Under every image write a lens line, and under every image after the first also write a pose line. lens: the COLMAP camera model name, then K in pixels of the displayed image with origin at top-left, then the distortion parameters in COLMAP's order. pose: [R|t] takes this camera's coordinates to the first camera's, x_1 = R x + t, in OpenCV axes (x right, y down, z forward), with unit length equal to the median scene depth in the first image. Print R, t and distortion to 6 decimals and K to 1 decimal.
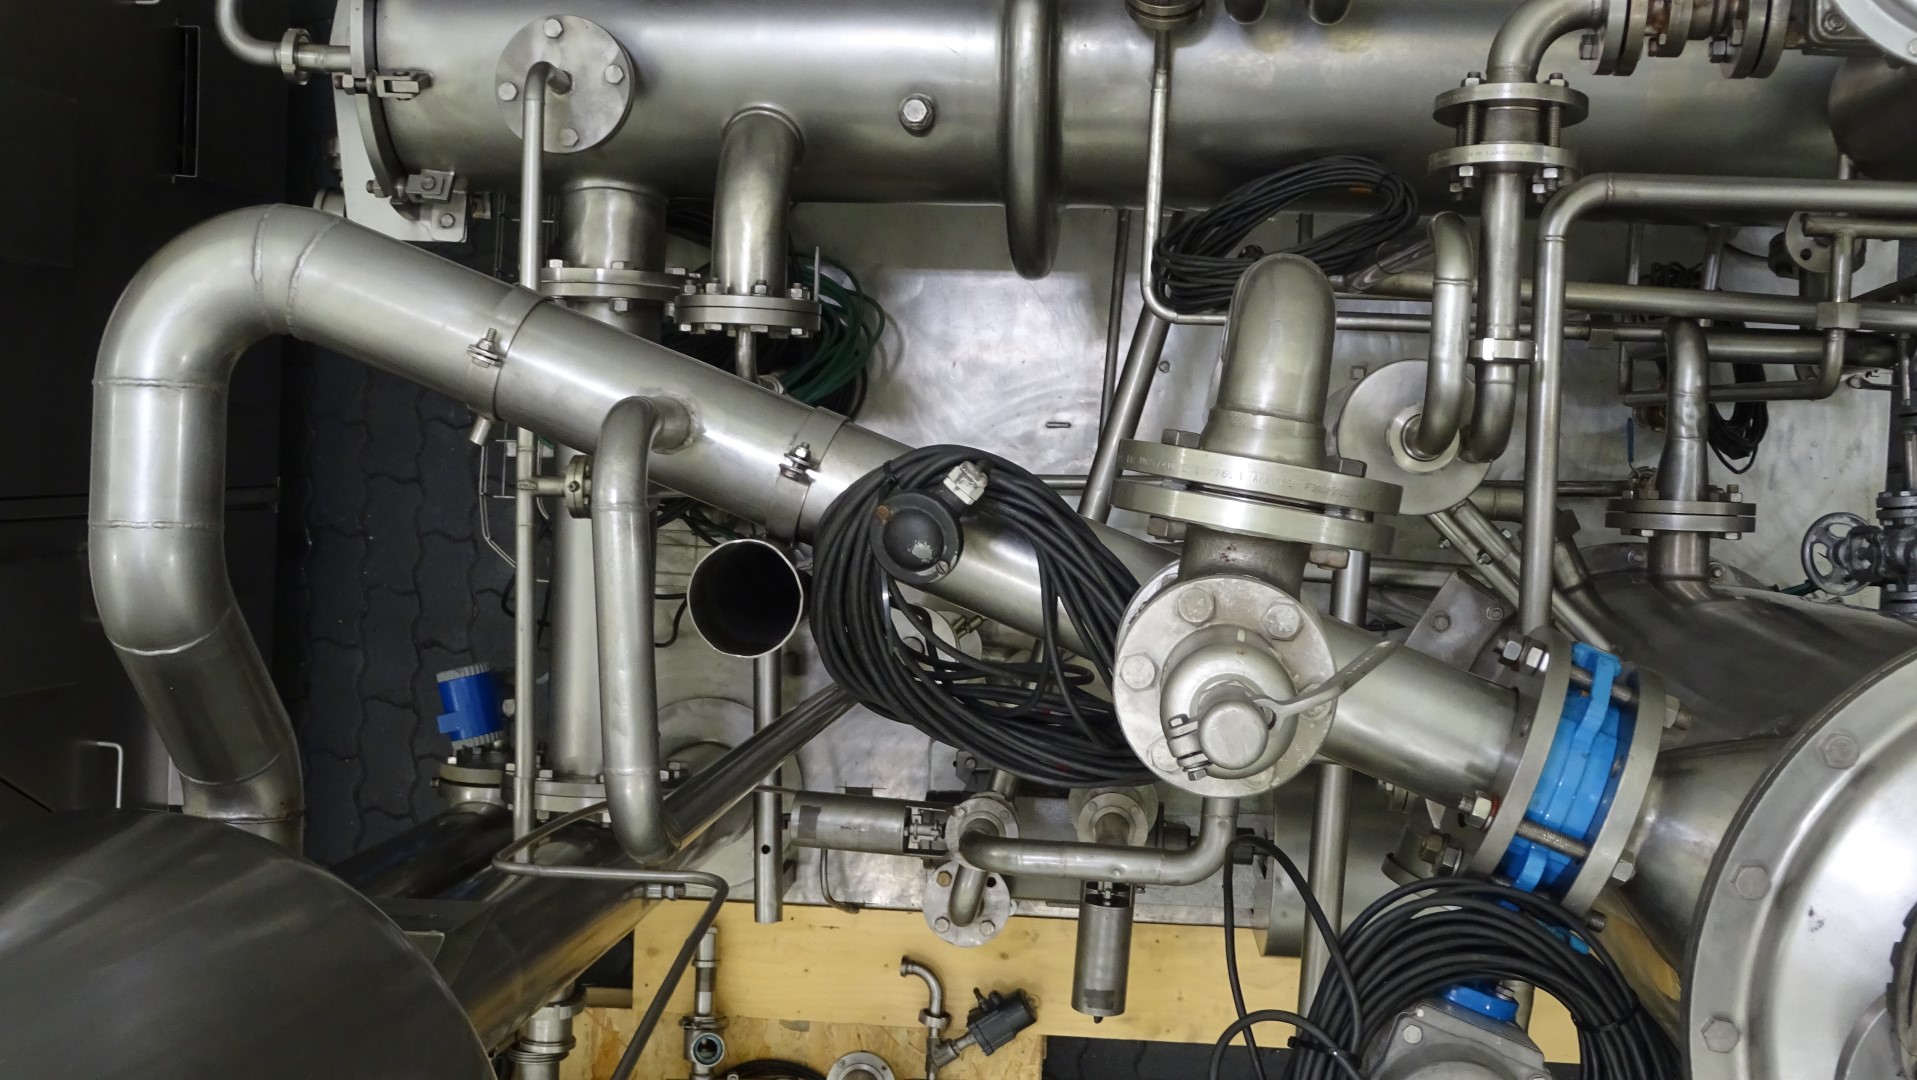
lens RADIAL K [[2055.5, 0, 975.4], [0, 2055.5, 525.7], [0, 0, 1]] dist [-0.000311, 0.000000]
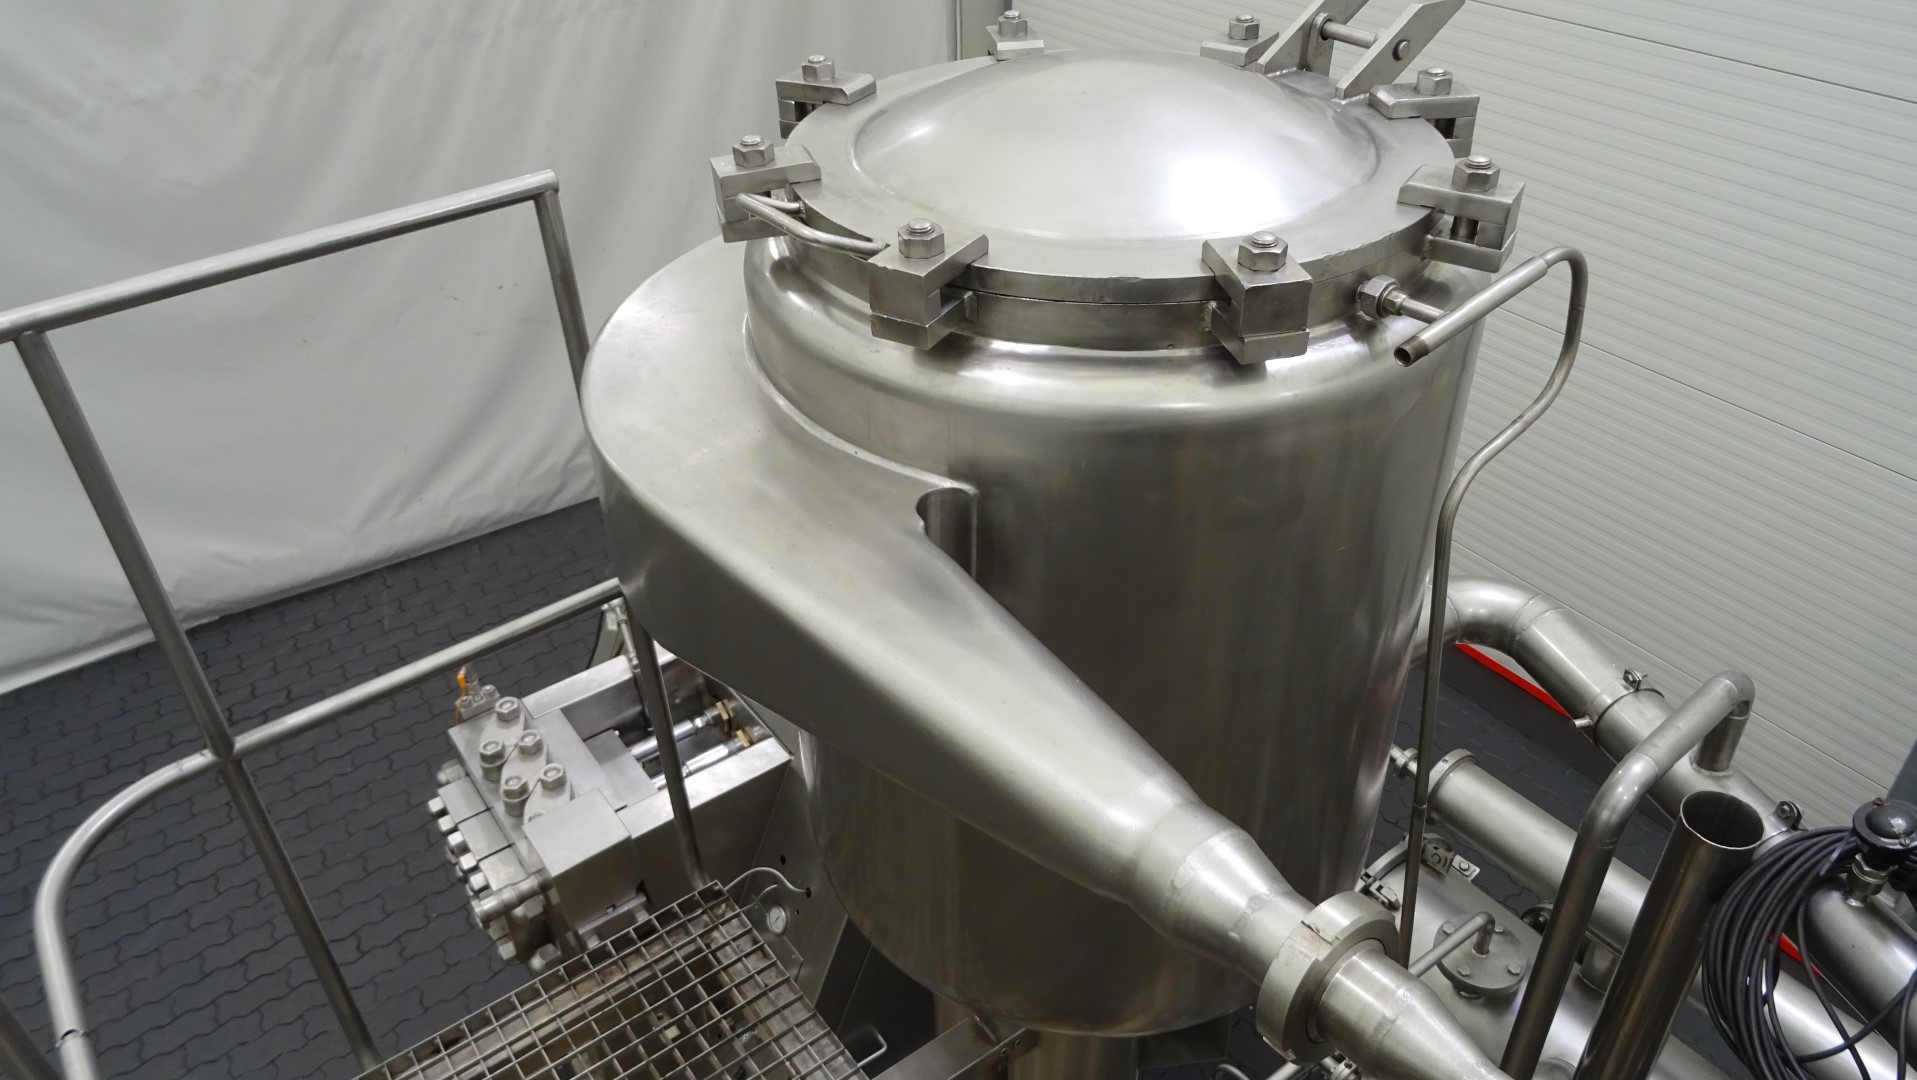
lens RADIAL K [[1366.2, 0, 956.8], [0, 1366.2, 538.4], [0, 0, 1]] dist [0.004220, -0.004370]
pose [[0.610674, 0.506785, -0.608478, 0.028544], [-0.790931, 0.352715, -0.500020, 0.508149], [-0.038784, 0.786613, 0.616226, 0.132054]]
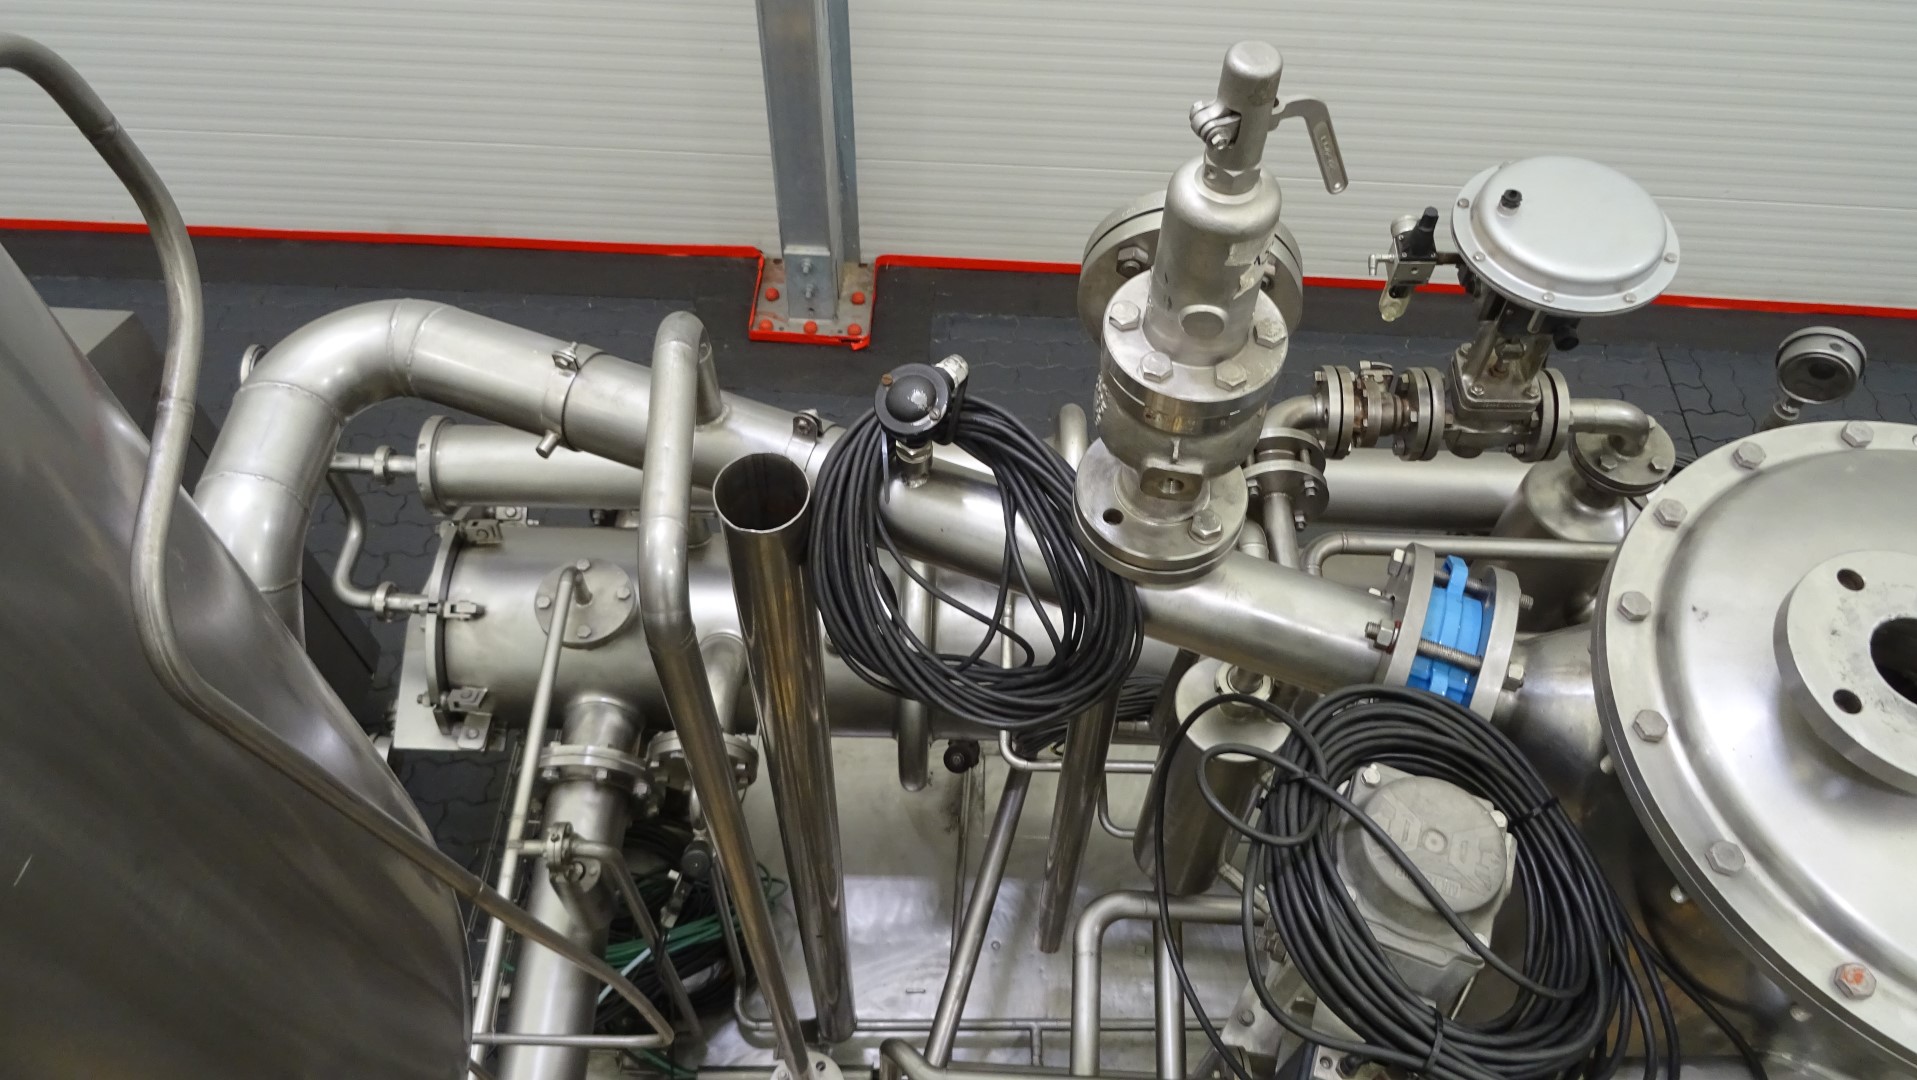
lens RADIAL K [[1366.2, 0, 962.3], [0, 1366.2, 537.9], [0, 0, 1]] dist [0.004220, -0.004370]
pose [[0.993808, 0.046531, 0.100897, -0.041579], [0.020403, 0.816217, -0.577385, 0.292569], [-0.109221, 0.575868, 0.810214, 0.195285]]
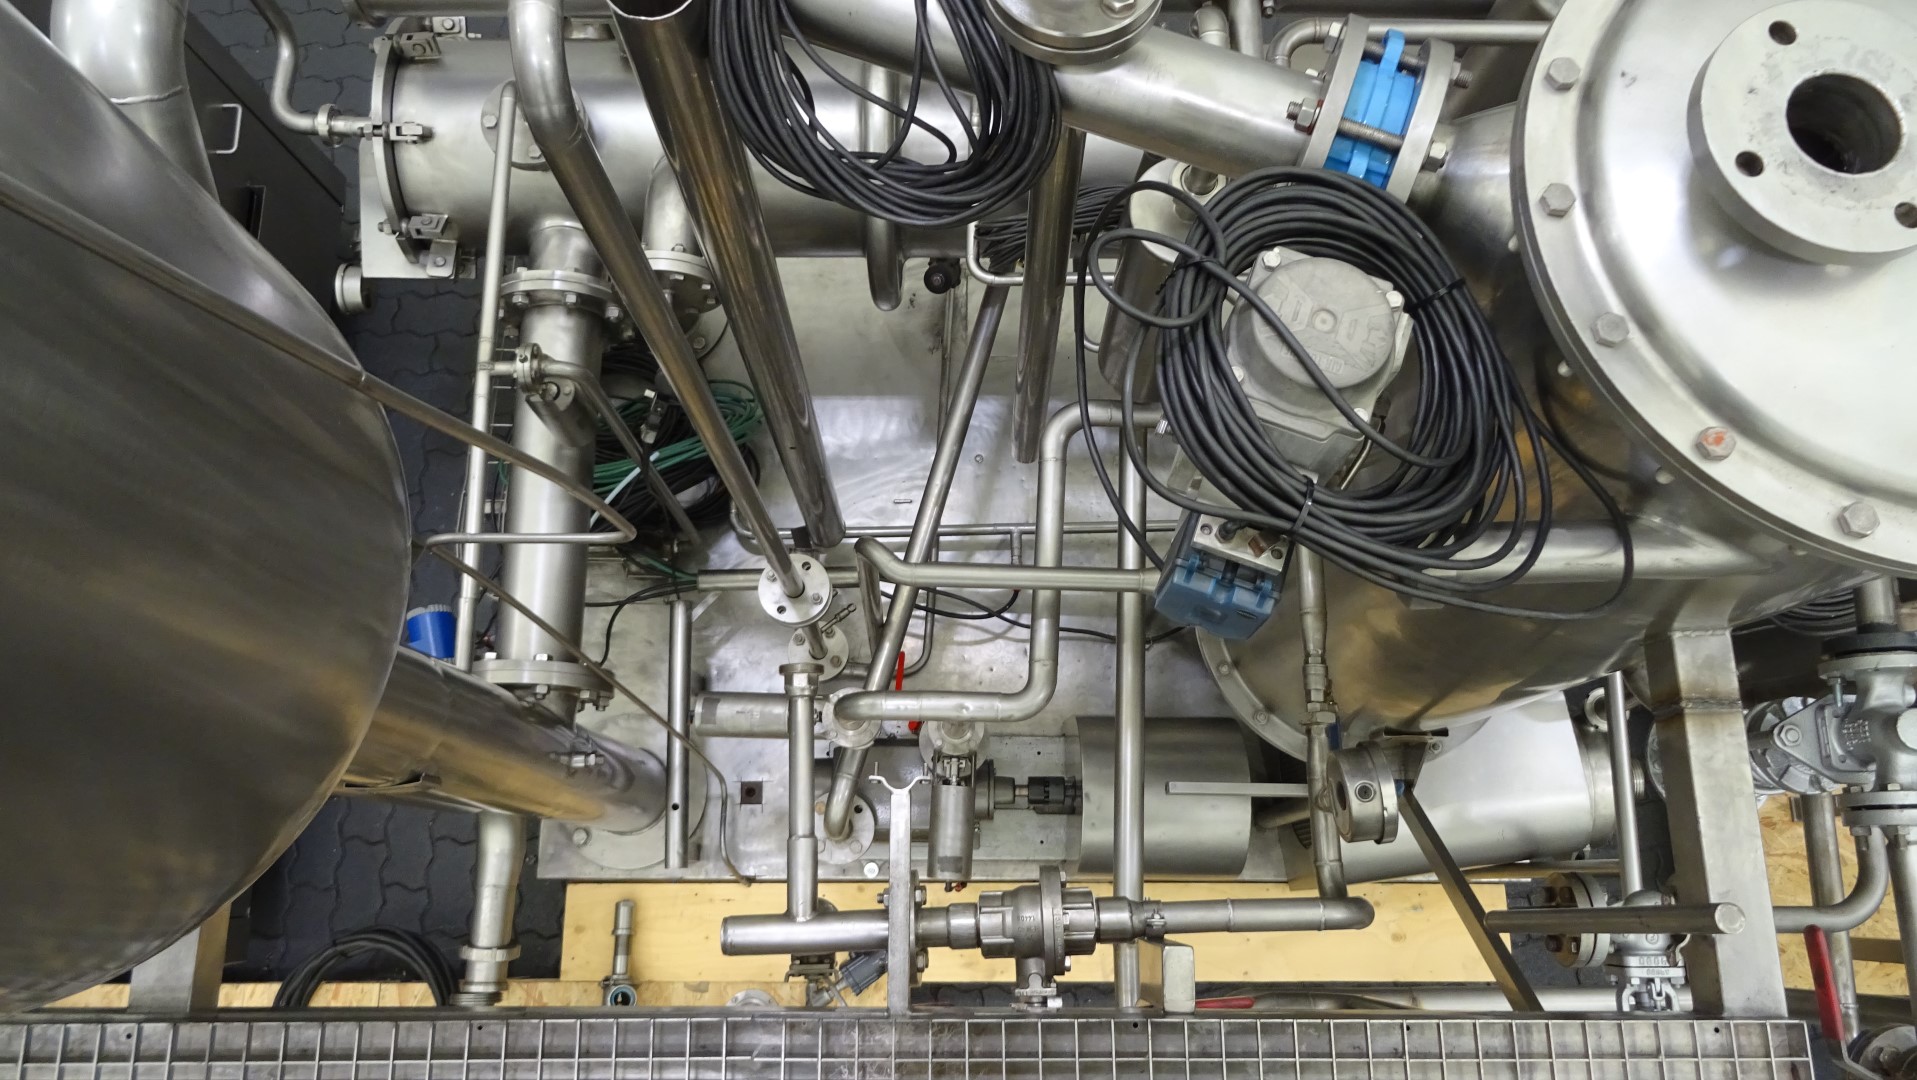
lens RADIAL K [[1366.2, 0, 961.1], [0, 1366.2, 532.1], [0, 0, 1]] dist [0.004220, -0.004370]
pose [[0.995410, -0.009204, 0.095260, -0.009548], [0.035433, 0.960073, -0.277497, 0.303621], [-0.088902, 0.279598, 0.955992, 0.196441]]
